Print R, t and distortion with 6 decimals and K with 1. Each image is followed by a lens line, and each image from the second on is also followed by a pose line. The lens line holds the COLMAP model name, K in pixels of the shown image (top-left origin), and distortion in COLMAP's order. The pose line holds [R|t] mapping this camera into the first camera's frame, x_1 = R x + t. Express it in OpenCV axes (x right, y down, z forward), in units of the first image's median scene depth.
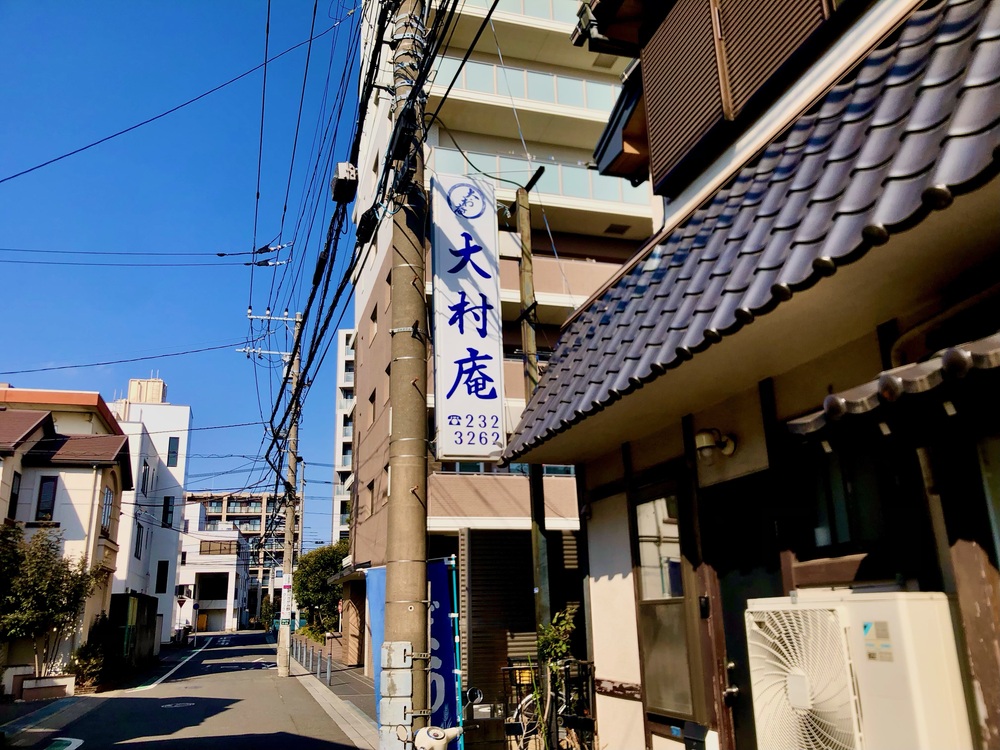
lens RADIAL K [[809.0, 0, 500.0], [0, 809.0, 375.0], [0, 0, 1]] dist [-0.008895, 0.002009]
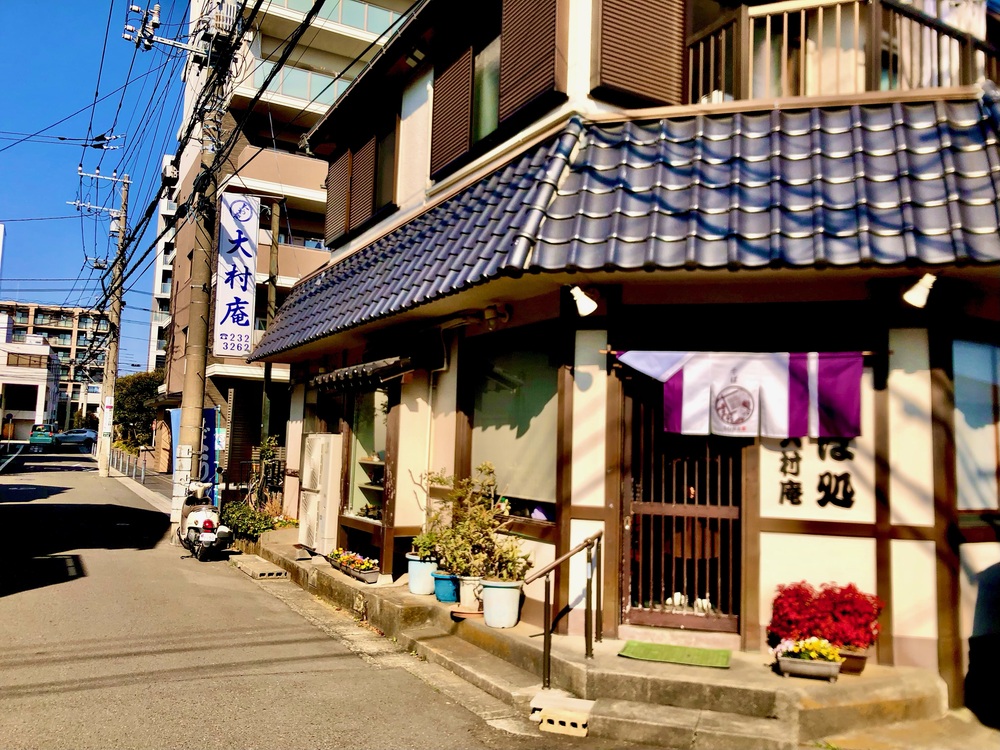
lens RADIAL K [[809.0, 0, 500.0], [0, 809.0, 375.0], [0, 0, 1]] dist [-0.008895, 0.002009]
pose [[0.974497, 0.079085, 0.210001, 0.159936], [-0.118854, 0.975696, 0.184094, -0.244886], [-0.190339, -0.204359, 0.960213, -0.838067]]
